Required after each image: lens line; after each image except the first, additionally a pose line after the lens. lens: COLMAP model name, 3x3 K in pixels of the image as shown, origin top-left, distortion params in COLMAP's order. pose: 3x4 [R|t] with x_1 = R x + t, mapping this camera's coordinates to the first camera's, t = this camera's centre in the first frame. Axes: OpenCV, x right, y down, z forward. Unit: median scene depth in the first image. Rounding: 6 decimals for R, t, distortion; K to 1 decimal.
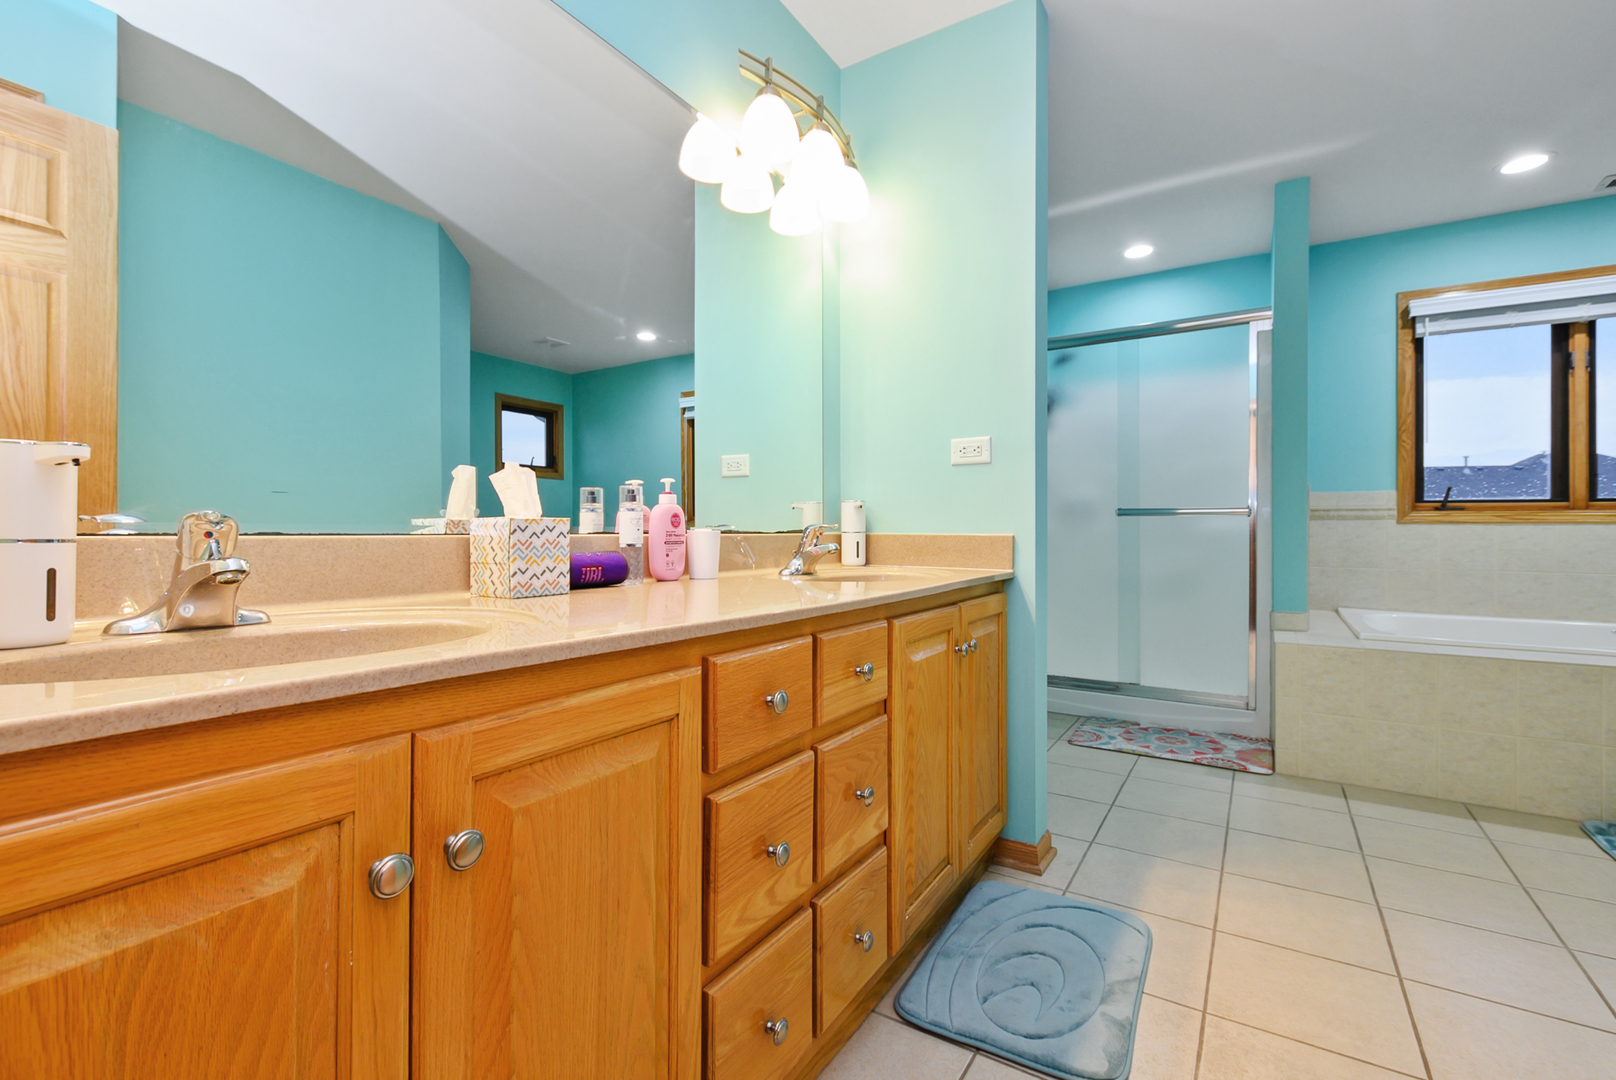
lens RADIAL K [[709.3, 0, 815.4], [0, 709.3, 530.2], [0, 0, 1]] dist [0.005682, -0.002857]
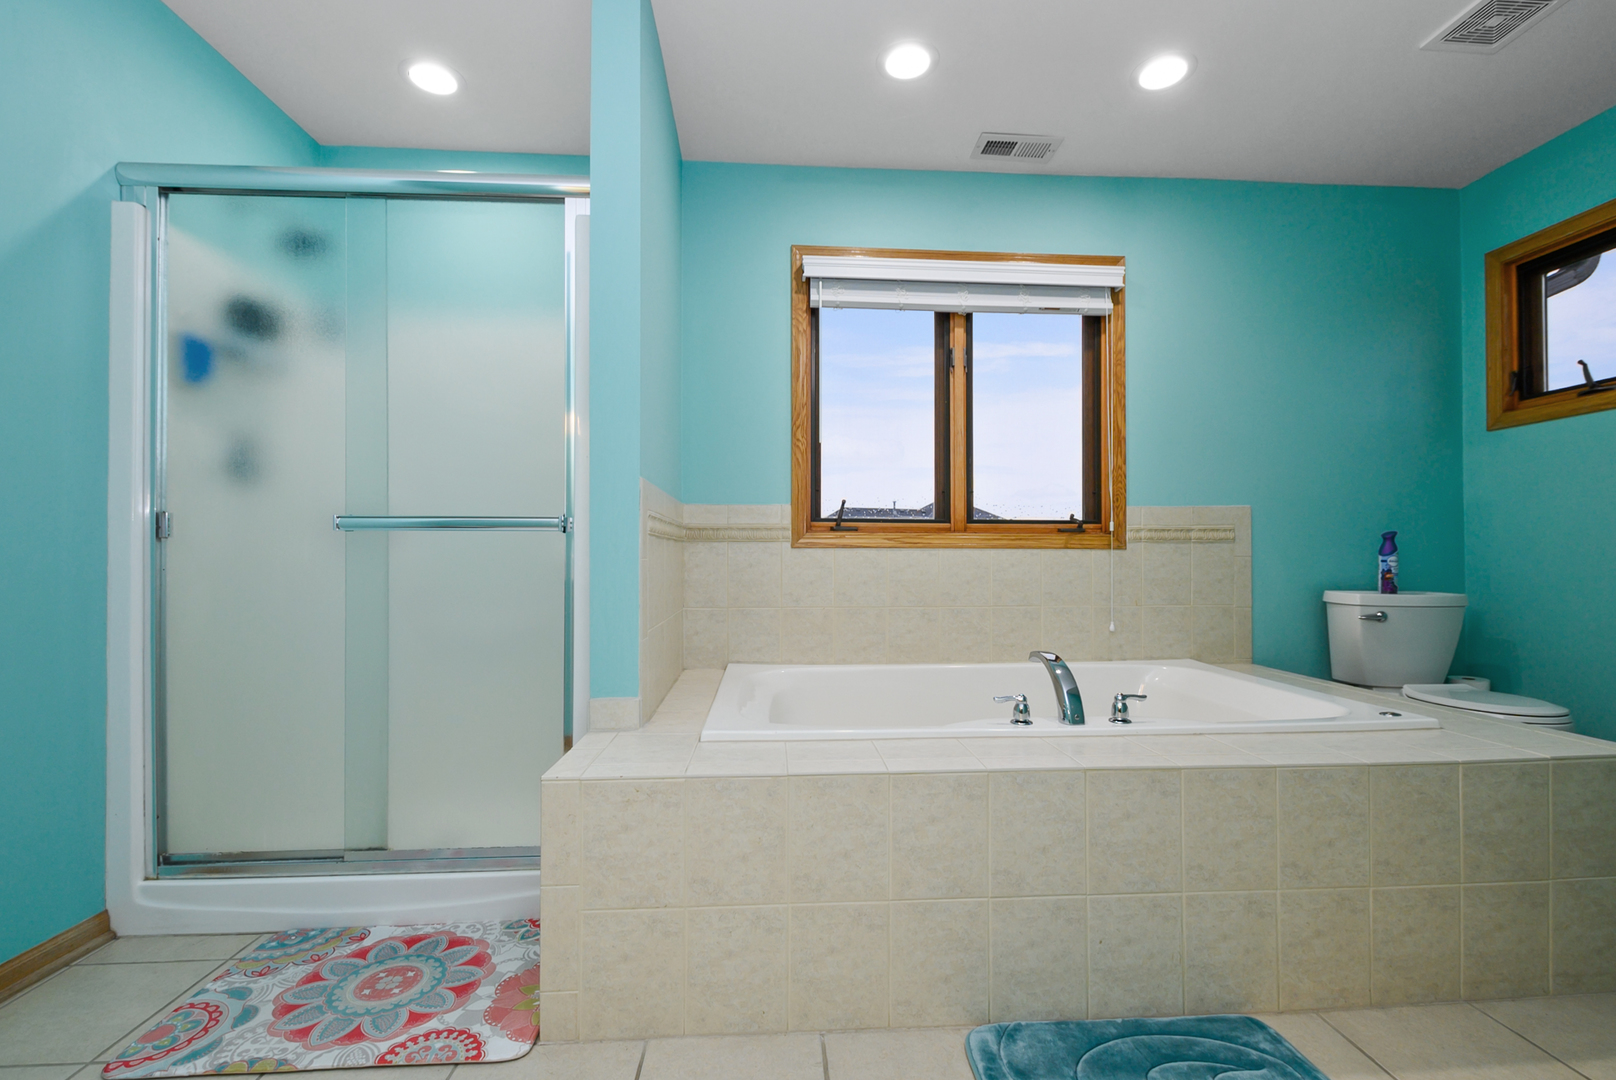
lens RADIAL K [[709.3, 0, 806.4], [0, 709.3, 553.4], [0, 0, 1]] dist [0.005682, -0.002857]
pose [[0.817364, 0.002913, 0.576115, 0.403855], [0.001303, 0.999975, -0.006906, 0.001826], [-0.576121, 0.006395, 0.817340, 0.381168]]
